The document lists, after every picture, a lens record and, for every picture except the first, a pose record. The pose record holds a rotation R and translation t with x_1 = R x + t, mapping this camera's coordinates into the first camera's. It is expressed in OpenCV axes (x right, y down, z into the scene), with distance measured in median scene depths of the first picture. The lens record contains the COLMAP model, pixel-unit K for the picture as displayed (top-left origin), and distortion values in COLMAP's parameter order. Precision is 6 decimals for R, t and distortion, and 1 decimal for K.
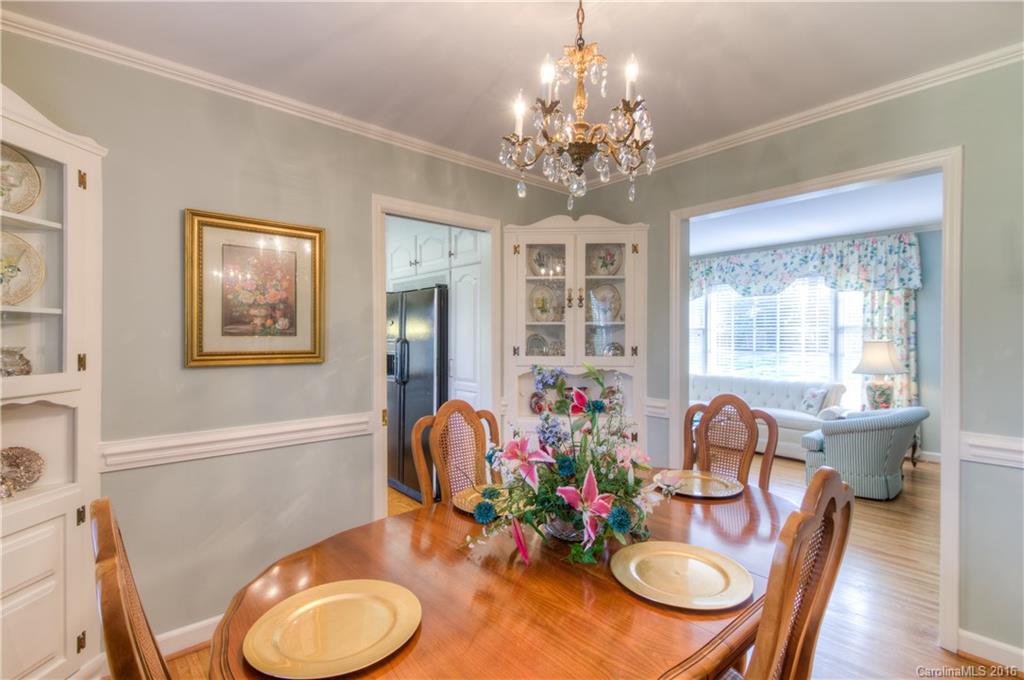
lens RADIAL K [[490.5, 0, 511.3], [0, 490.5, 335.5], [0, 0, 1]] dist [0.018227, -0.007699]
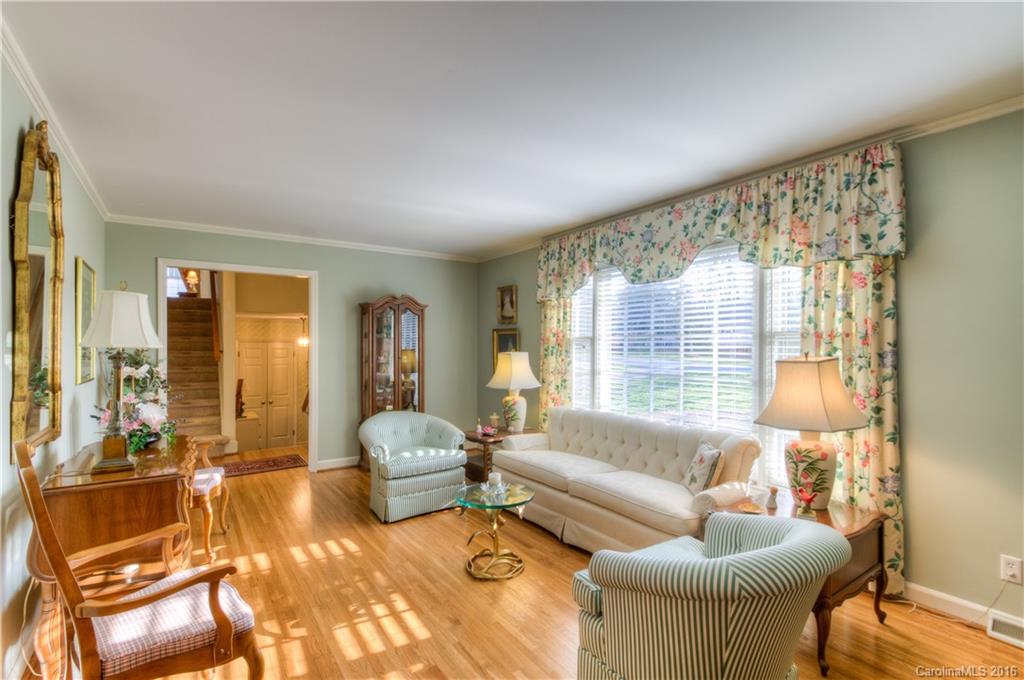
lens RADIAL K [[490.5, 0, 509.6], [0, 490.5, 346.7], [0, 0, 1]] dist [0.018227, -0.007699]
pose [[0.993684, 0.001694, -0.112204, 0.467133], [-0.001290, 0.999992, 0.003667, -0.003766], [0.112209, -0.003499, 0.993678, 0.442782]]
